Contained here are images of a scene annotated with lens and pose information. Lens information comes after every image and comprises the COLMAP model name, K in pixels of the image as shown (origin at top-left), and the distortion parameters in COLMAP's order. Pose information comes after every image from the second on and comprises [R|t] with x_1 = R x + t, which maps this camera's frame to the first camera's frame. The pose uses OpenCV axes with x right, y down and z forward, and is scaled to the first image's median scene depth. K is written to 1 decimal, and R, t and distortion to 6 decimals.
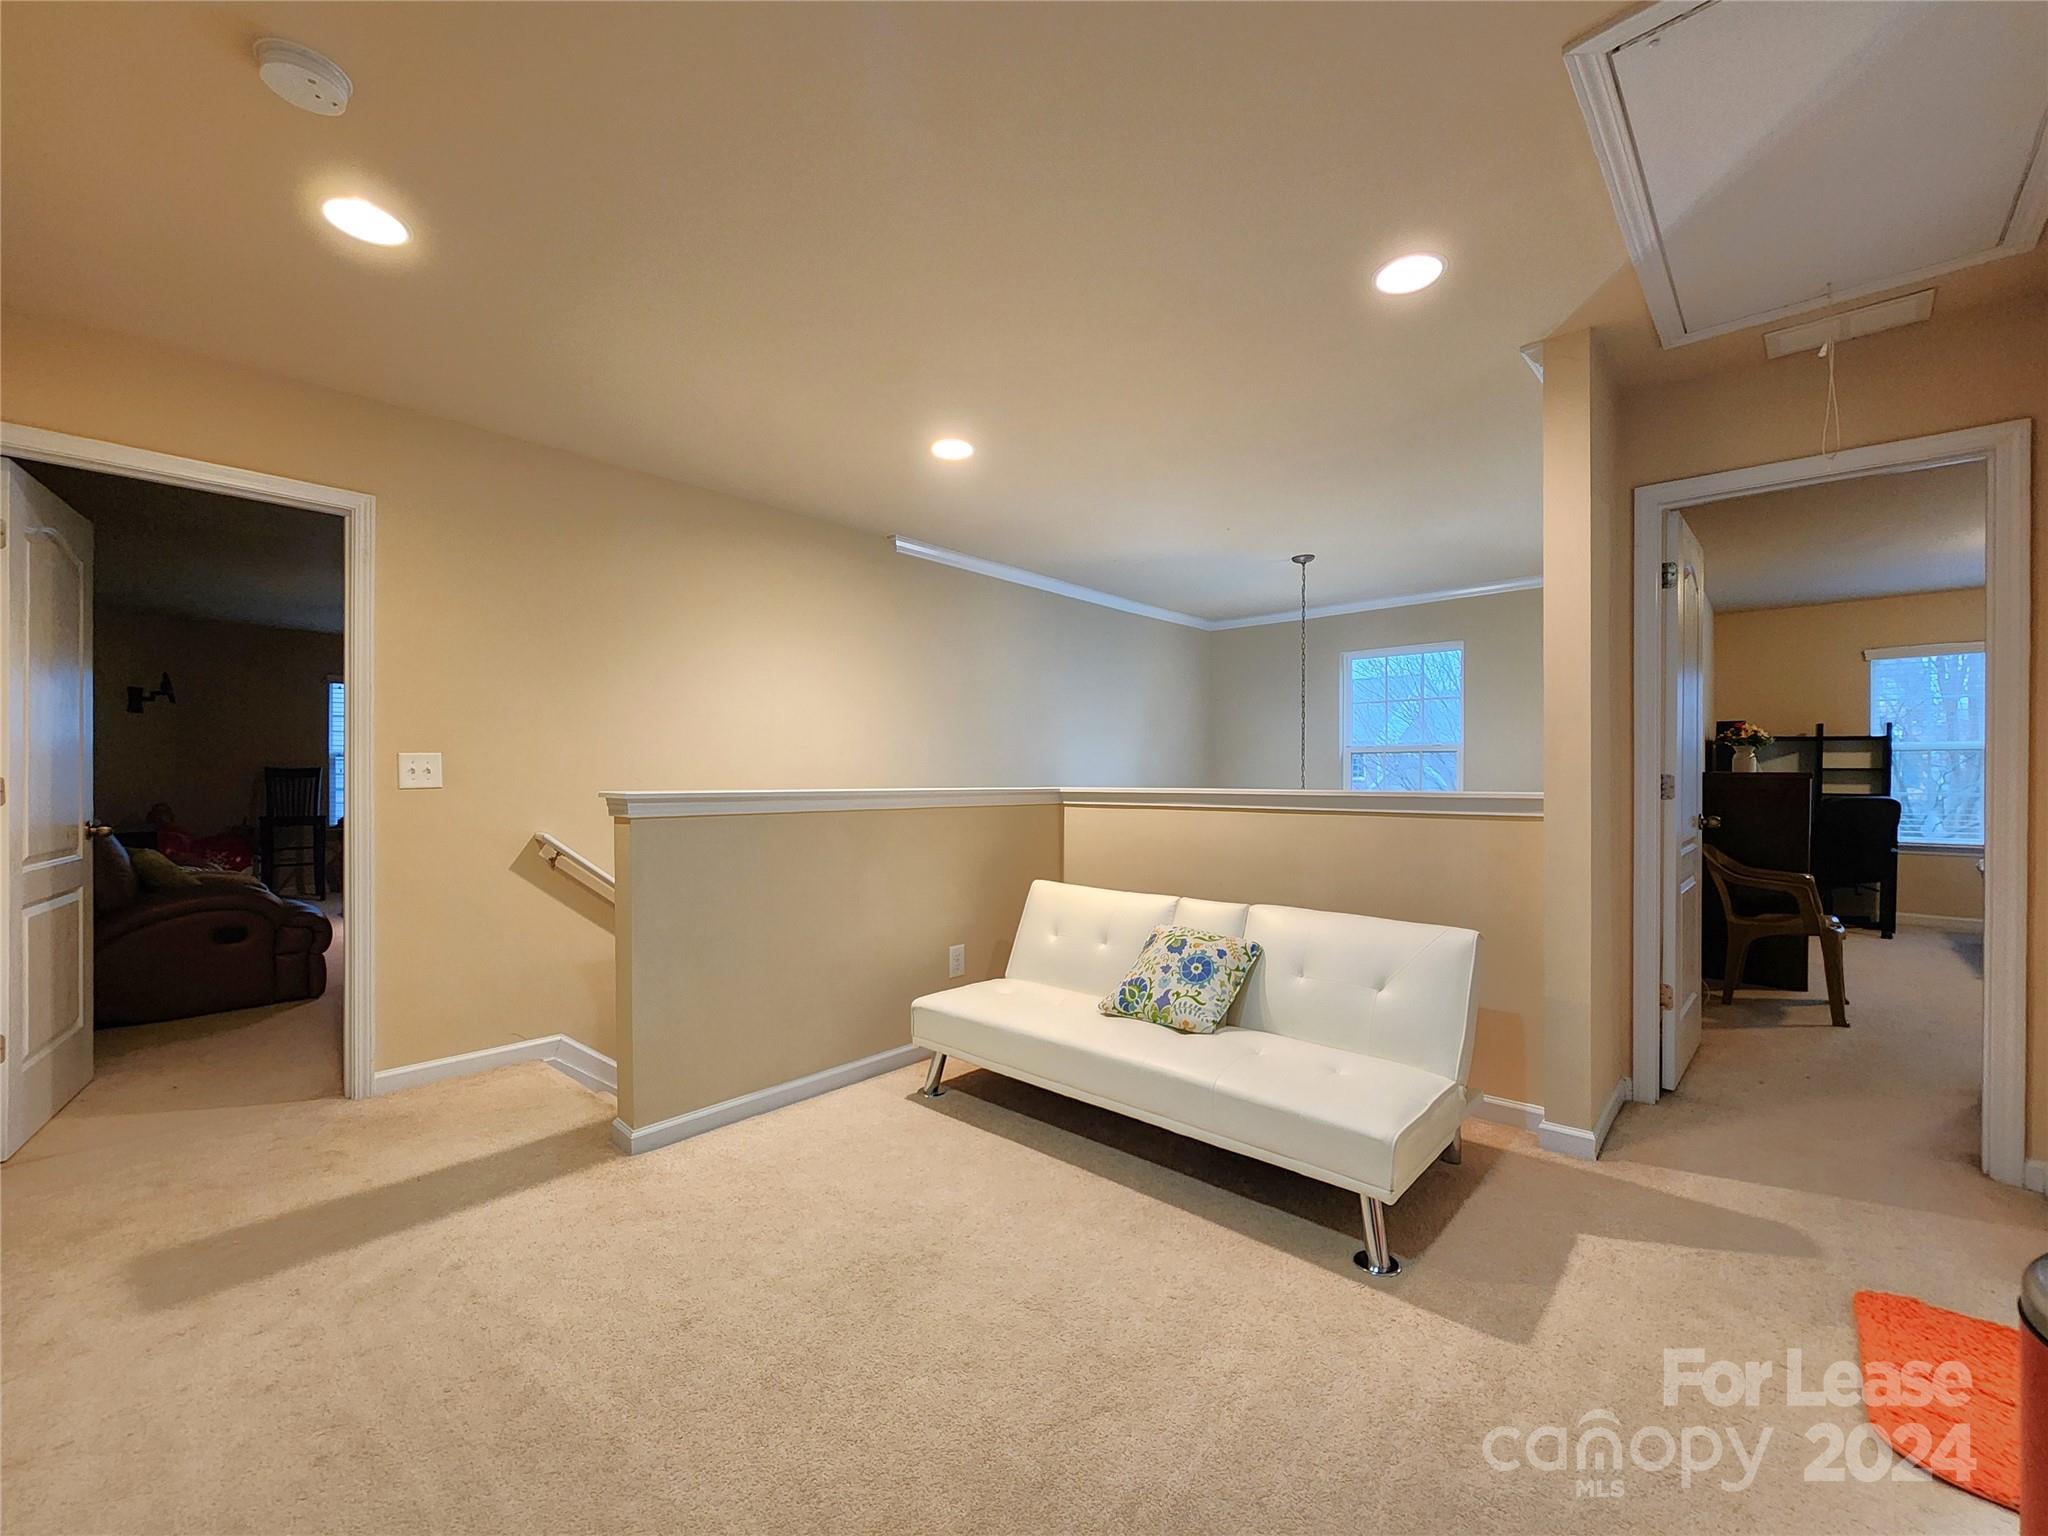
lens RADIAL K [[843.1, 0, 1026.1], [0, 843.1, 780.5], [0, 0, 1]] dist [0.001225, 0.000202]
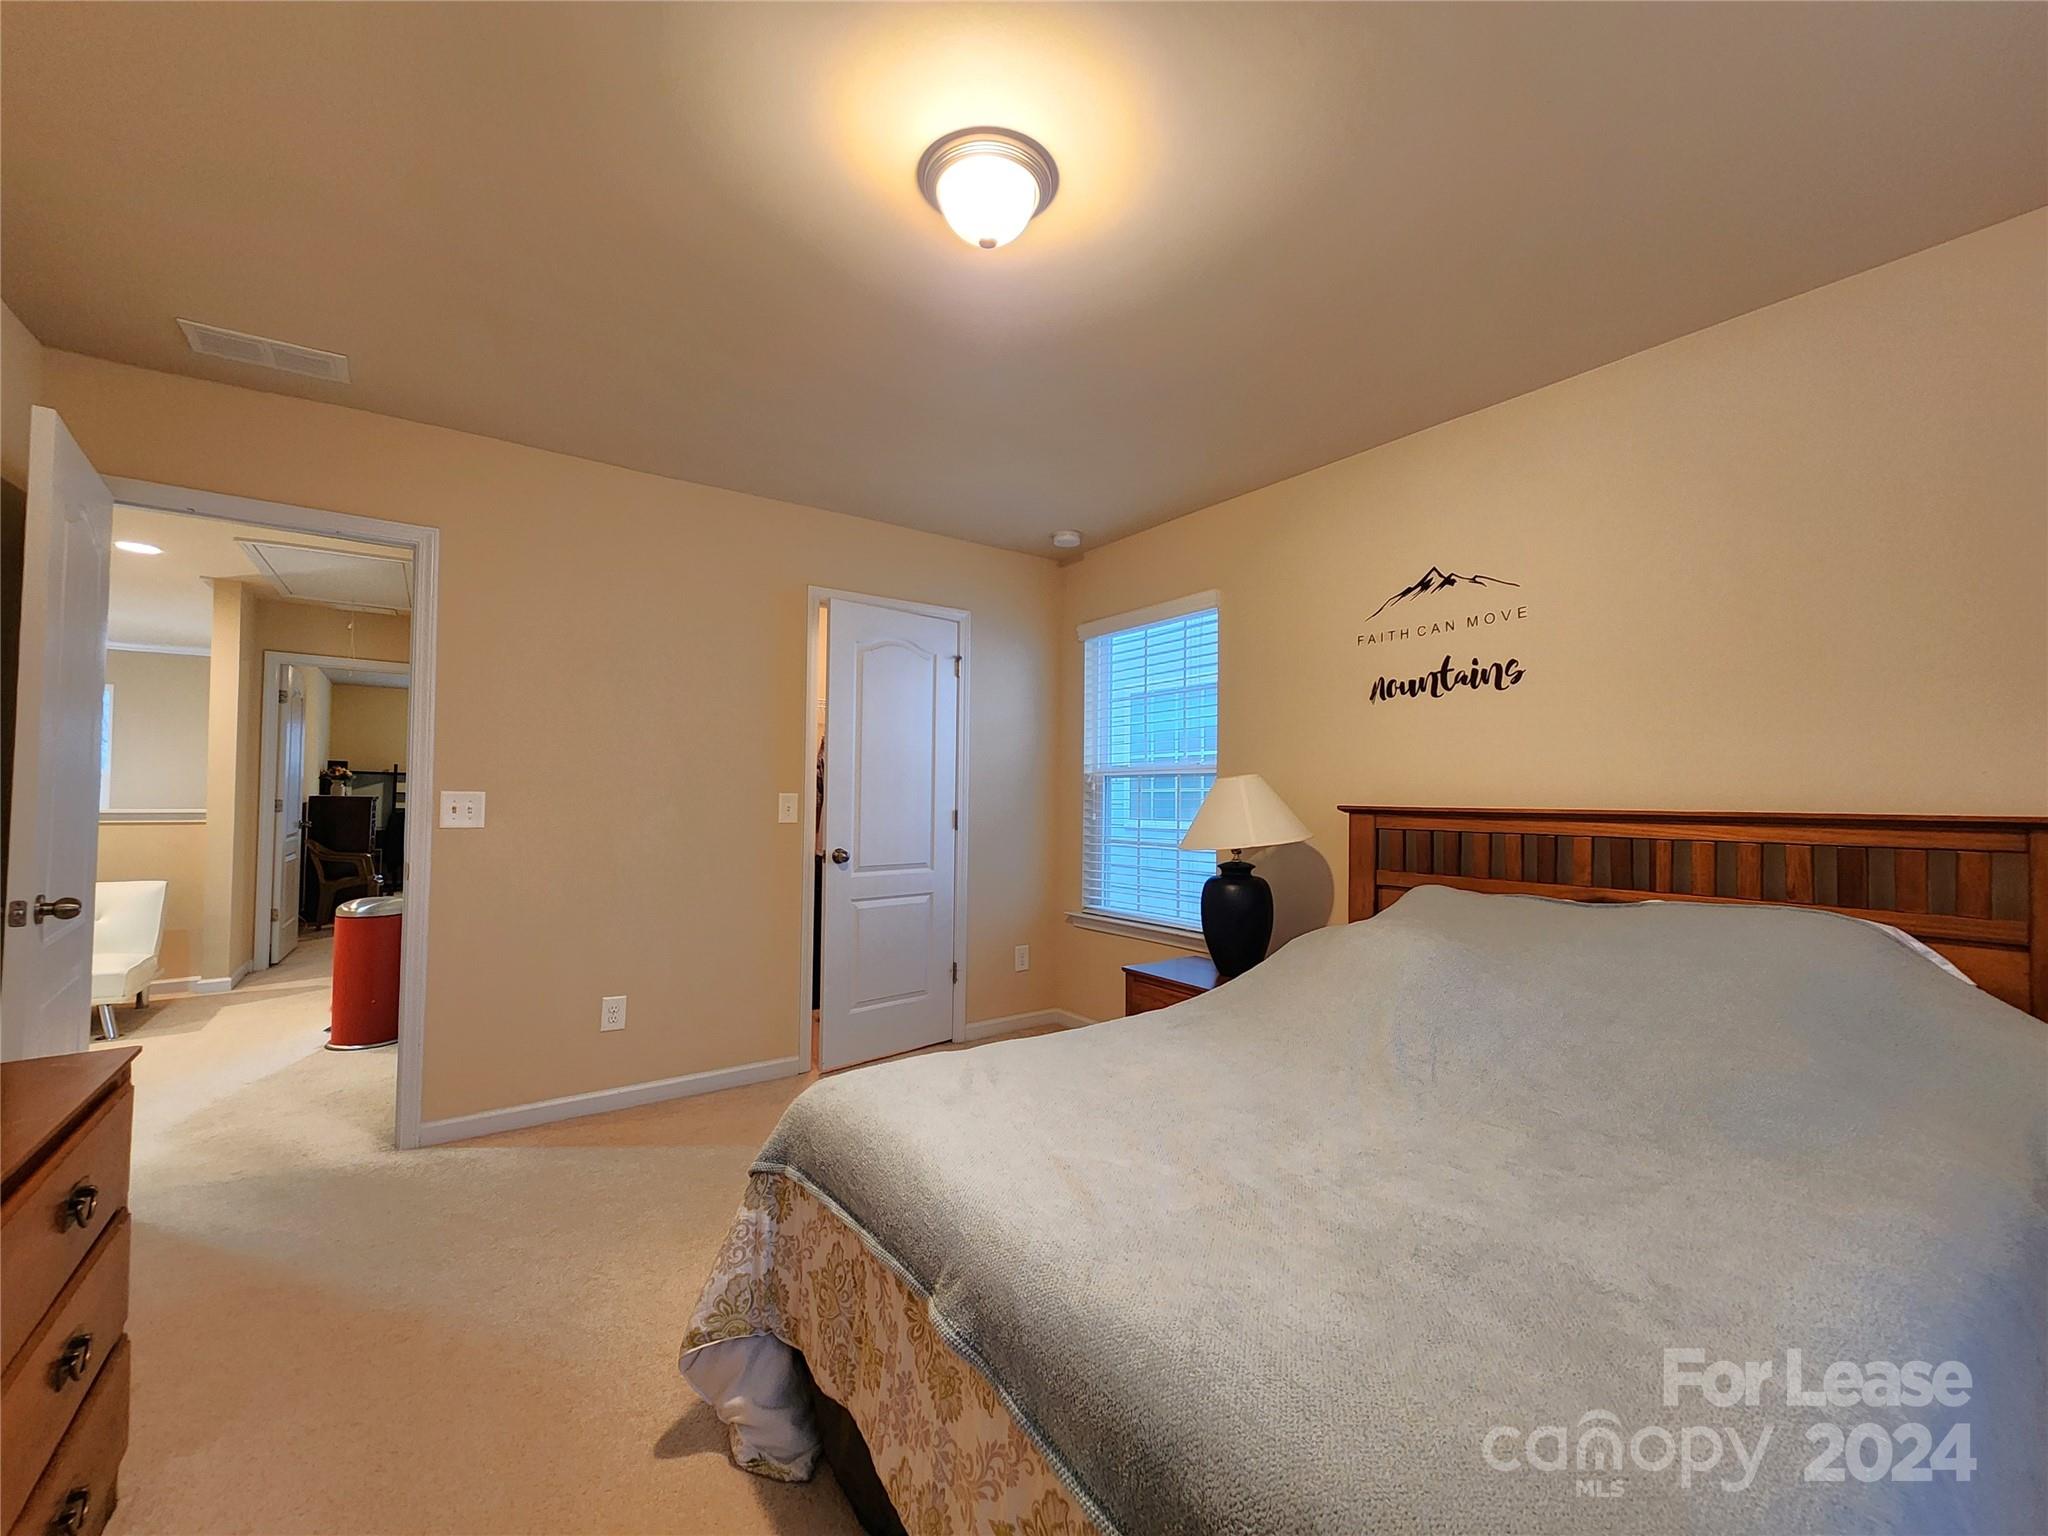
lens RADIAL K [[828.3, 0, 1023.9], [0, 828.3, 787.2], [0, 0, 1]] dist [-0.002147, -0.000717]
pose [[0.210031, 0.023936, 0.977402, -0.369847], [-0.015252, 0.999659, -0.021204, -0.010490], [-0.977576, -0.010454, 0.210324, -0.538031]]
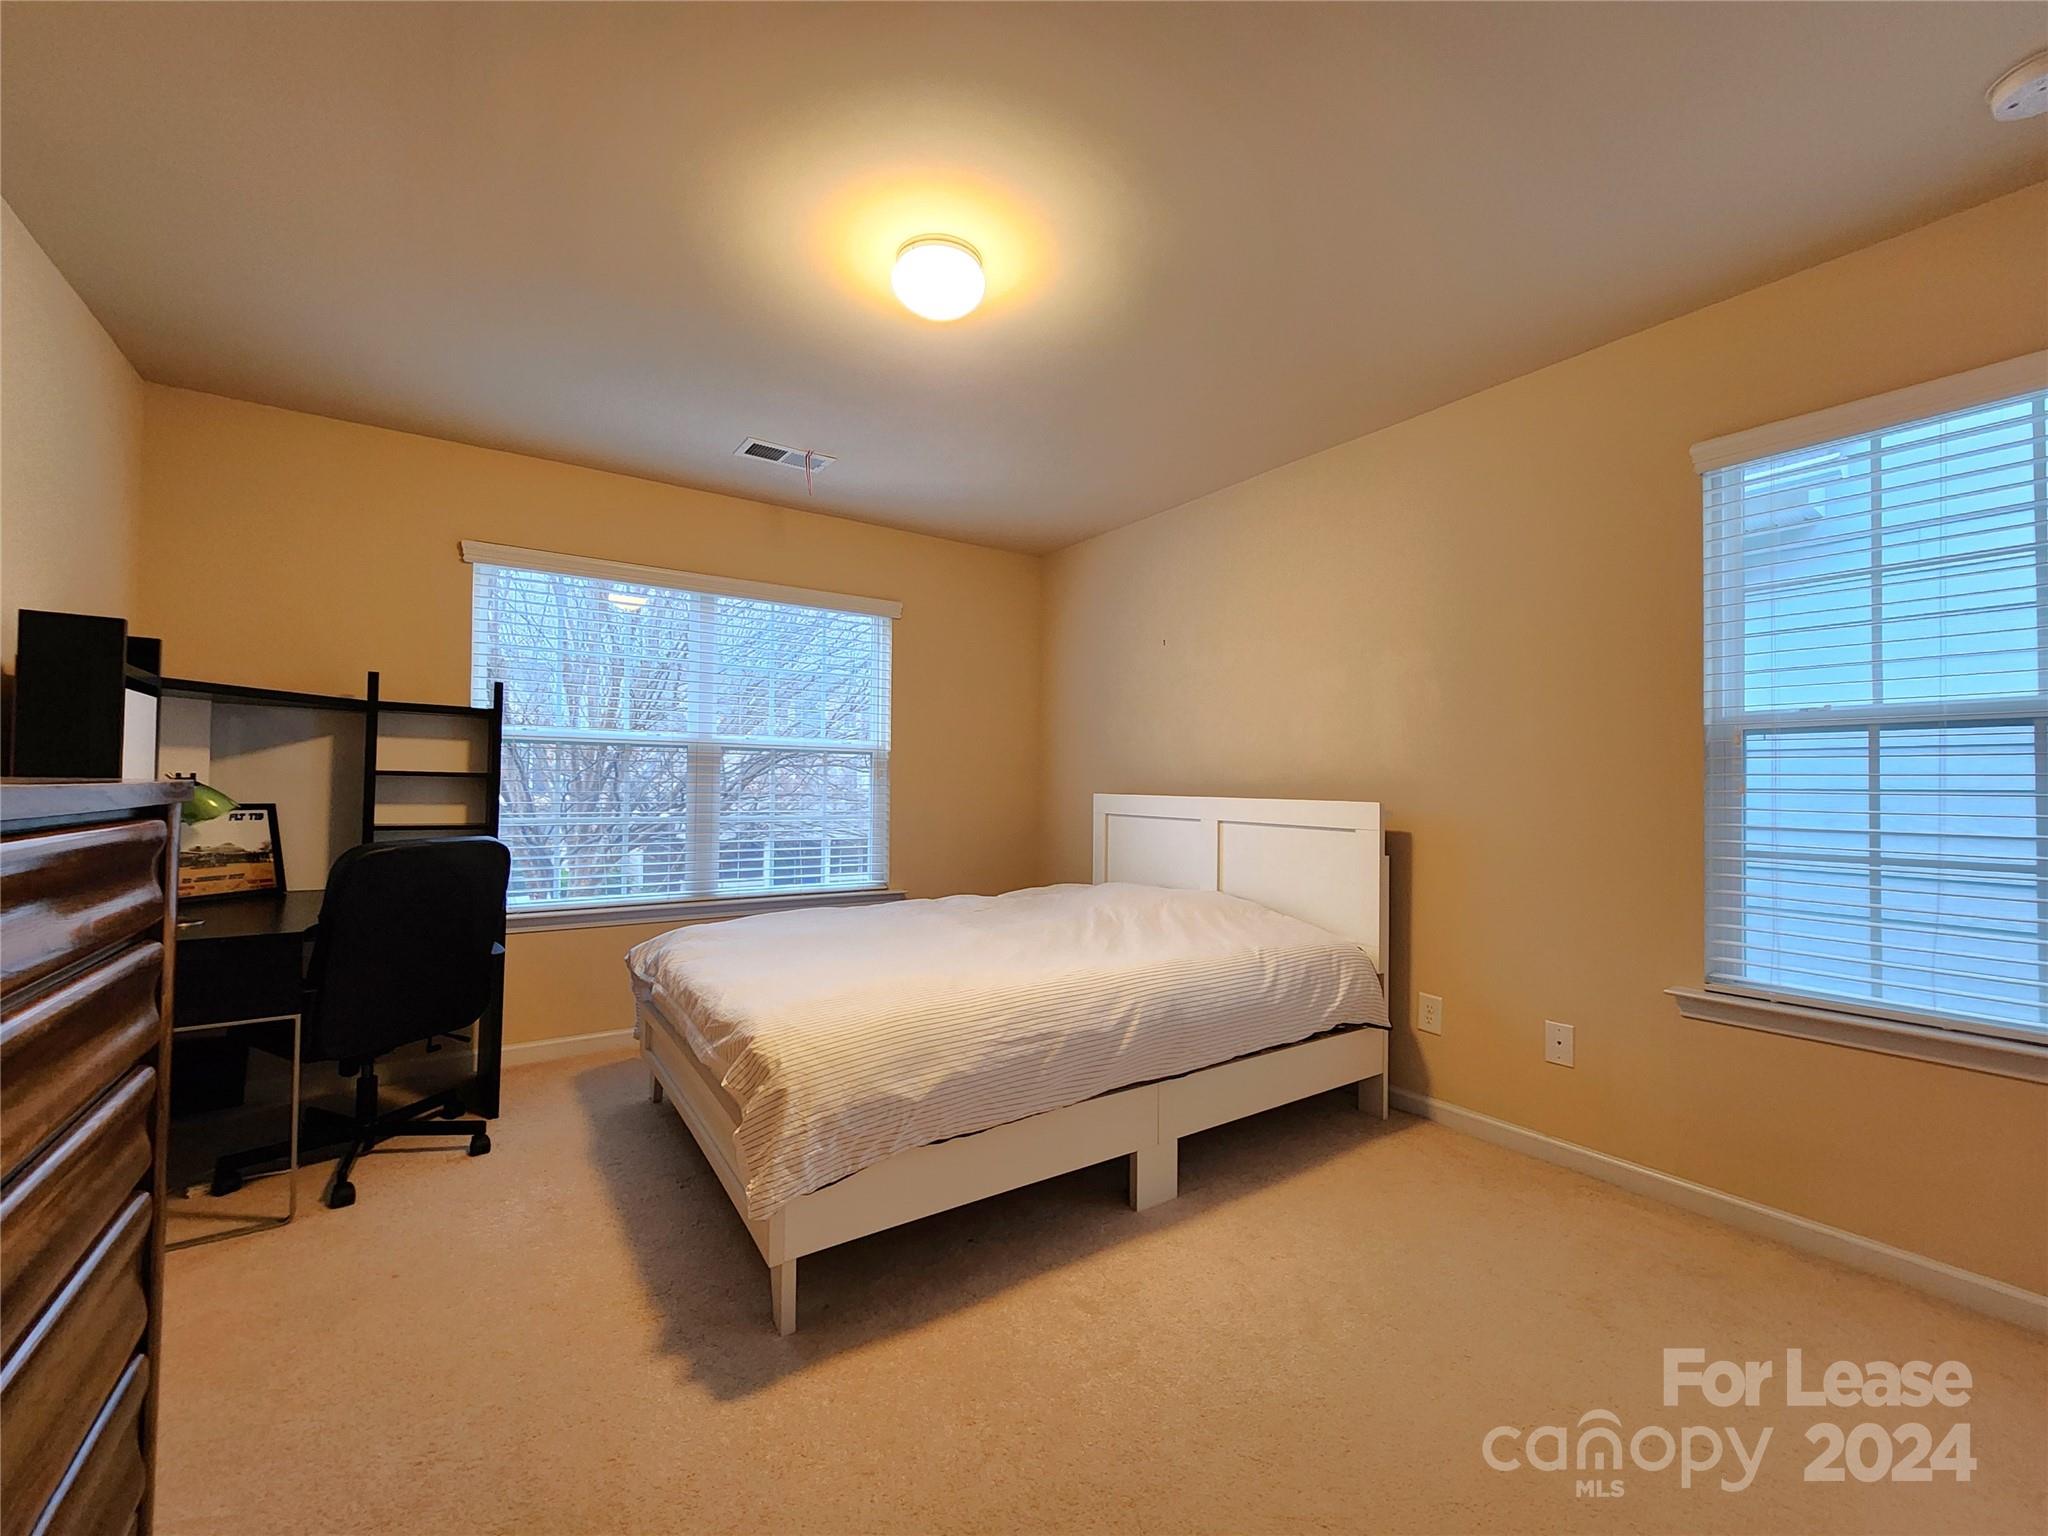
lens RADIAL K [[809.2, 0, 1024.0], [0, 809.2, 768.0], [0, 0, 1]] dist [-0.002225, -0.000097]
pose [[0.224388, 0.017240, 0.974347, 0.656605], [-0.008357, 0.999841, -0.015766, -0.012877], [-0.974464, -0.004605, 0.224497, 0.617503]]
